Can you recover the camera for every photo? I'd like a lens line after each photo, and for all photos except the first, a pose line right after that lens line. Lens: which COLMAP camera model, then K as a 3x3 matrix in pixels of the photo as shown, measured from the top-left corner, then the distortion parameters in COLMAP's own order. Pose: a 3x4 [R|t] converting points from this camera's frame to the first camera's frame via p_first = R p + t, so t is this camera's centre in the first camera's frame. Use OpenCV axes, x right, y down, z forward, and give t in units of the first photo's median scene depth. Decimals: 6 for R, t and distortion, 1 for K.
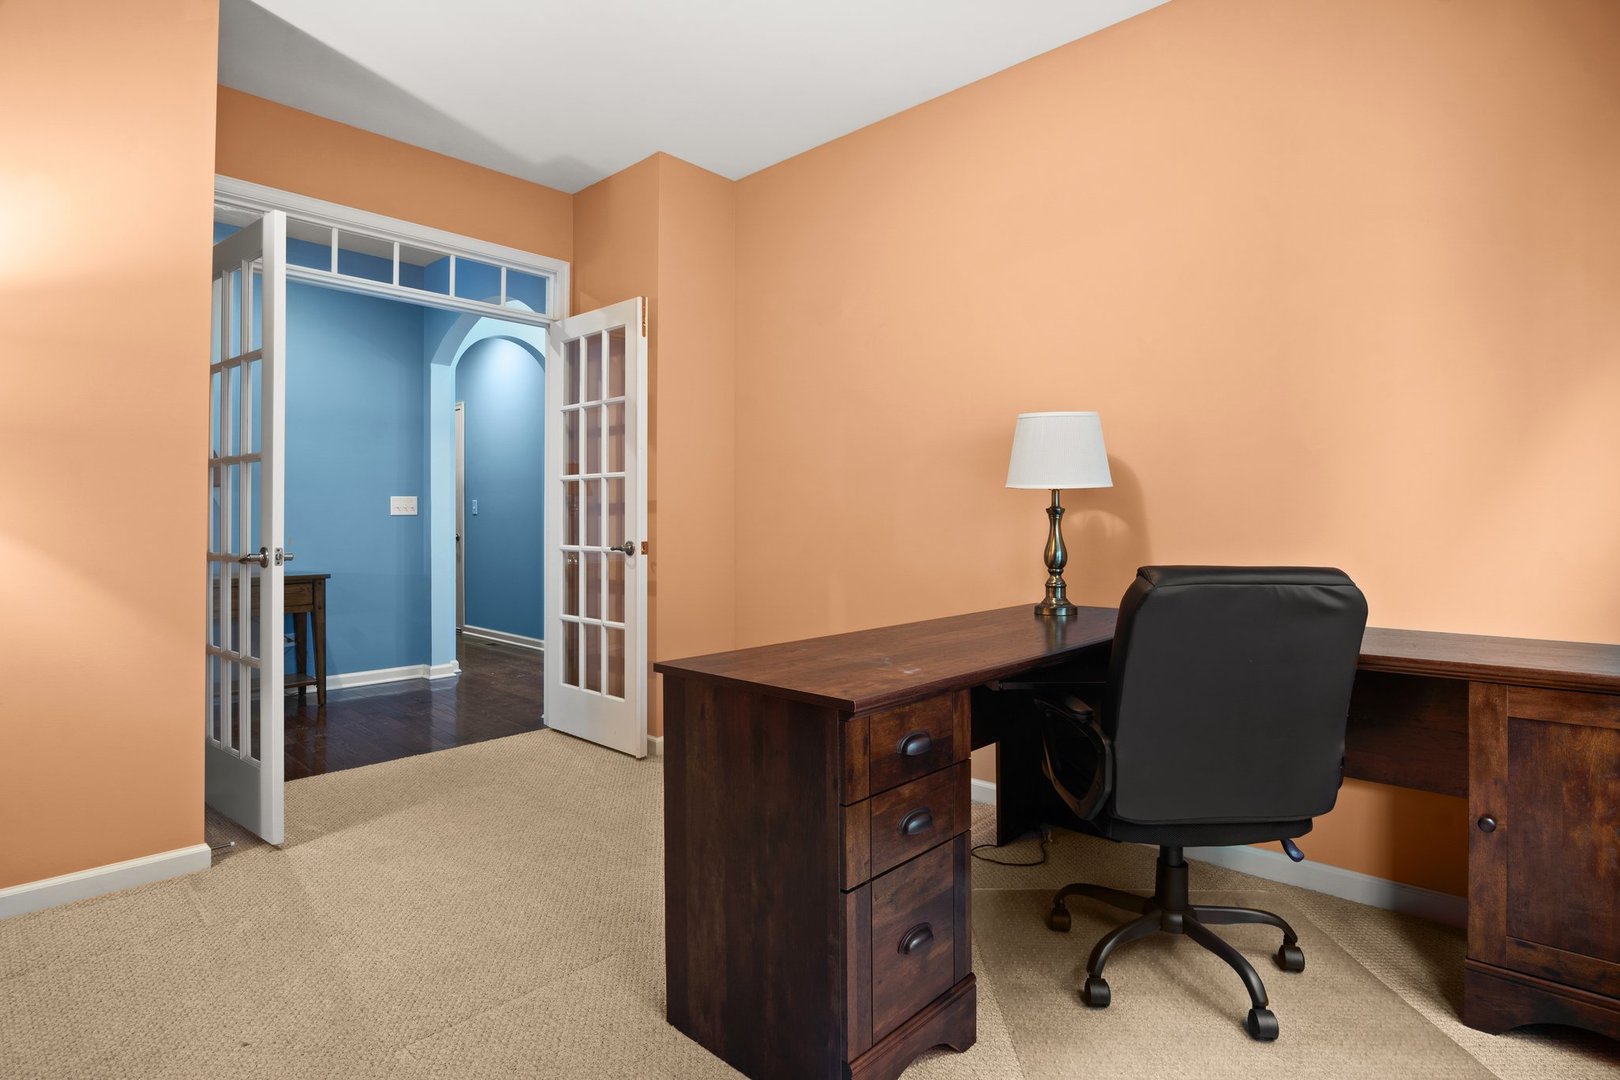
lens RADIAL K [[830.9, 0, 817.5], [0, 830.9, 510.1], [0, 0, 1]] dist [-0.023414, 0.000065]
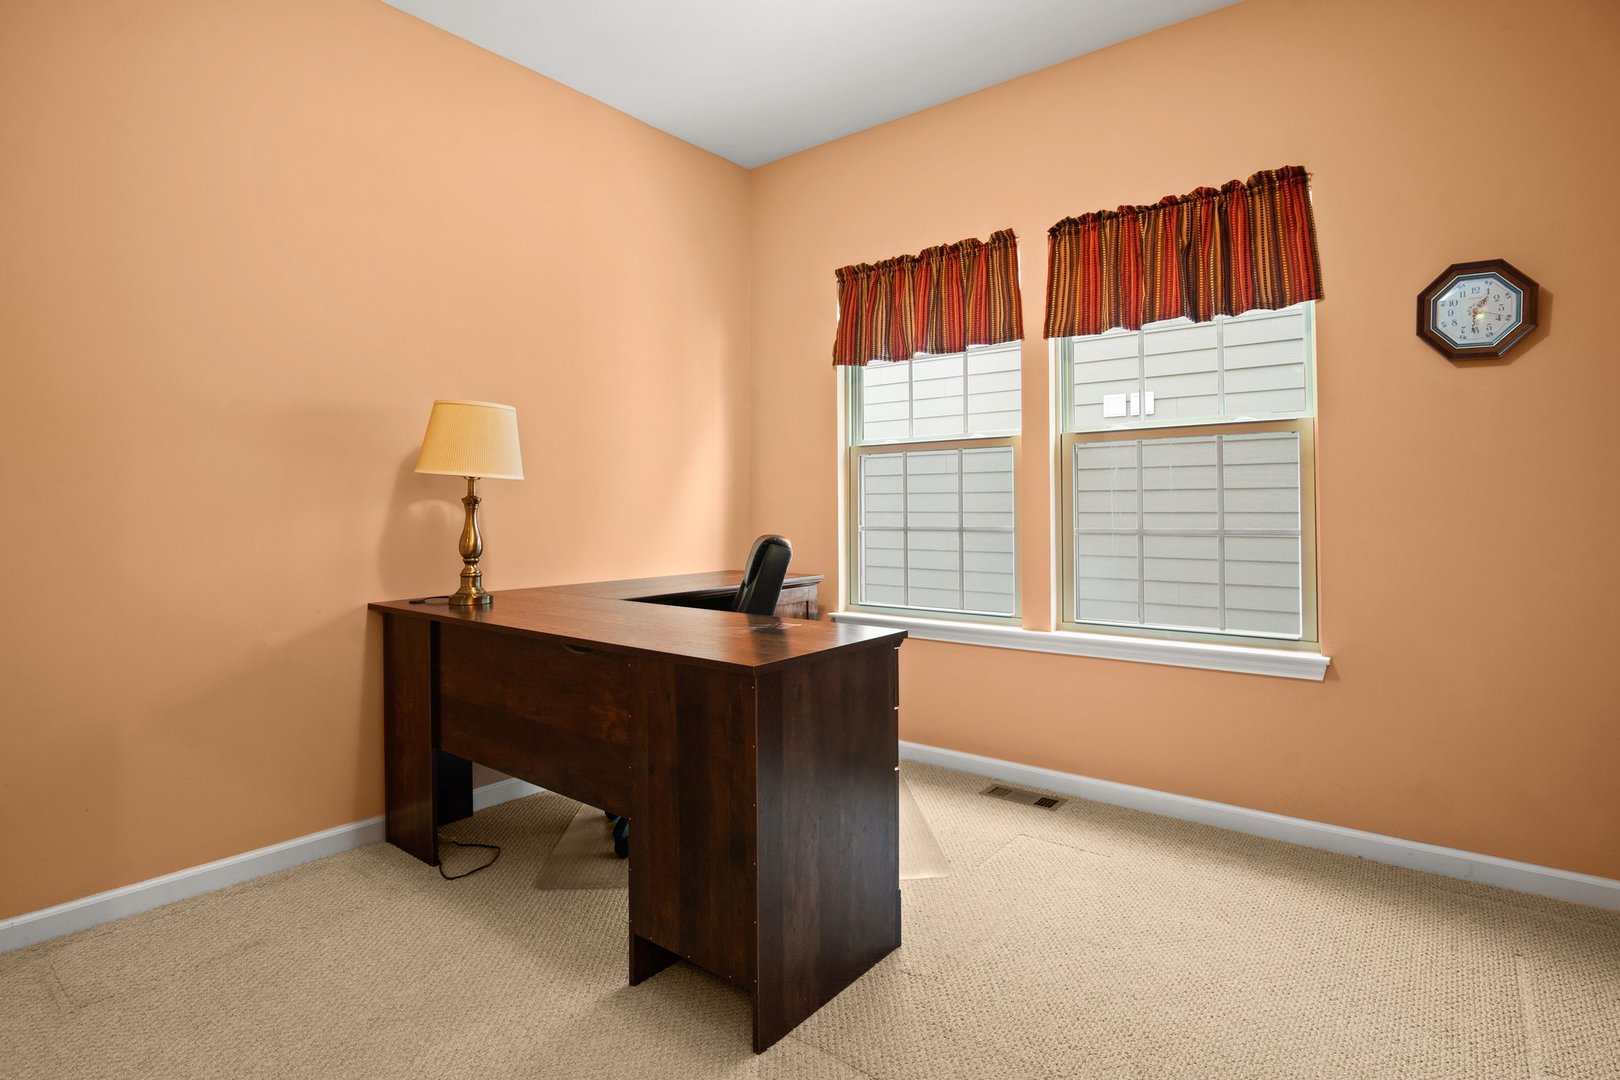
lens RADIAL K [[825.4, 0, 810.0], [0, 825.4, 501.6], [0, 0, 1]] dist [-0.018188, -0.000399]
pose [[-0.073965, 0.007108, 0.997235, -0.728895], [-0.003614, 0.999966, -0.007396, 0.008835], [-0.997254, -0.004151, -0.073937, 0.671373]]
